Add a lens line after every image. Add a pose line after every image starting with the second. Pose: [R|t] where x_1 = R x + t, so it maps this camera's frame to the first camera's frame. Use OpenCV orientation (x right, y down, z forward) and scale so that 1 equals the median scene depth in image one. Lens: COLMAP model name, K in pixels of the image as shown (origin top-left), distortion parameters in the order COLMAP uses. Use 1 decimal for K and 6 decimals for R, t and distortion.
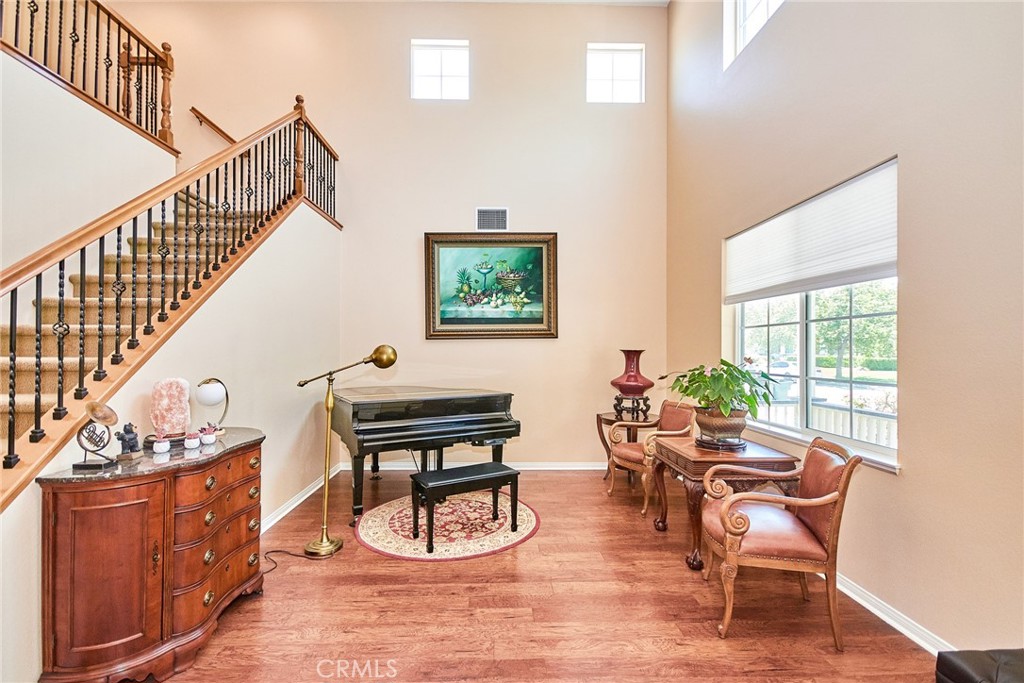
lens RADIAL K [[442.4, 0, 512.1], [0, 442.4, 352.3], [0, 0, 1]] dist [-0.002342, -0.000731]
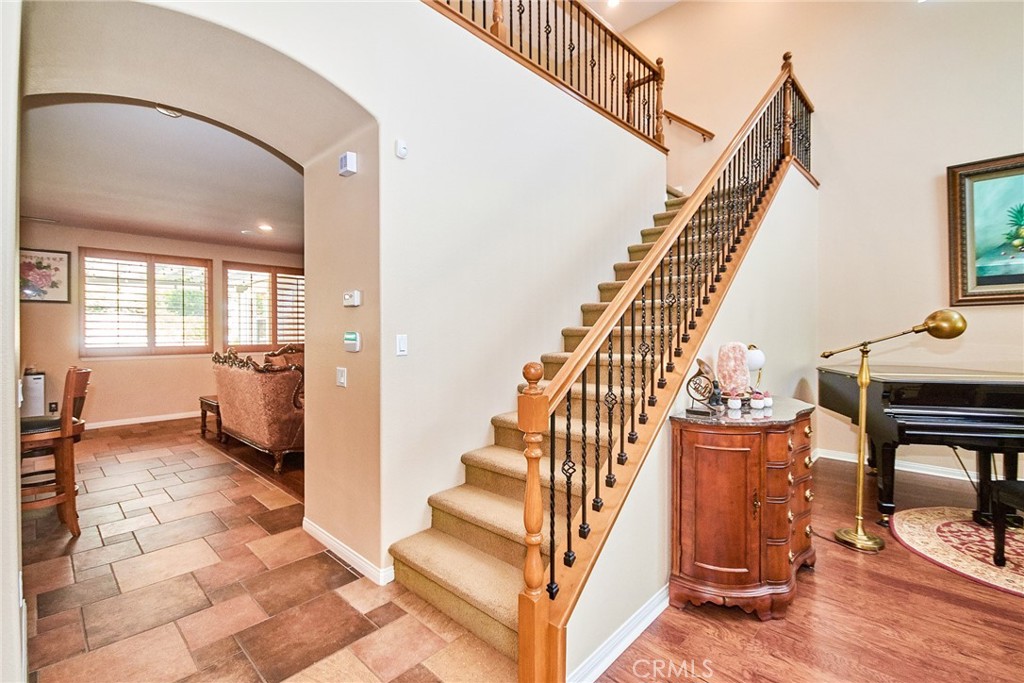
lens RADIAL K [[447.4, 0, 511.4], [0, 447.4, 335.3], [0, 0, 1]] dist [0.002728, -0.008915]
pose [[0.690265, 0.002831, -0.723551, -0.243865], [-0.000512, 0.999994, 0.003423, 0.026339], [0.723556, -0.001993, 0.690263, -0.110460]]
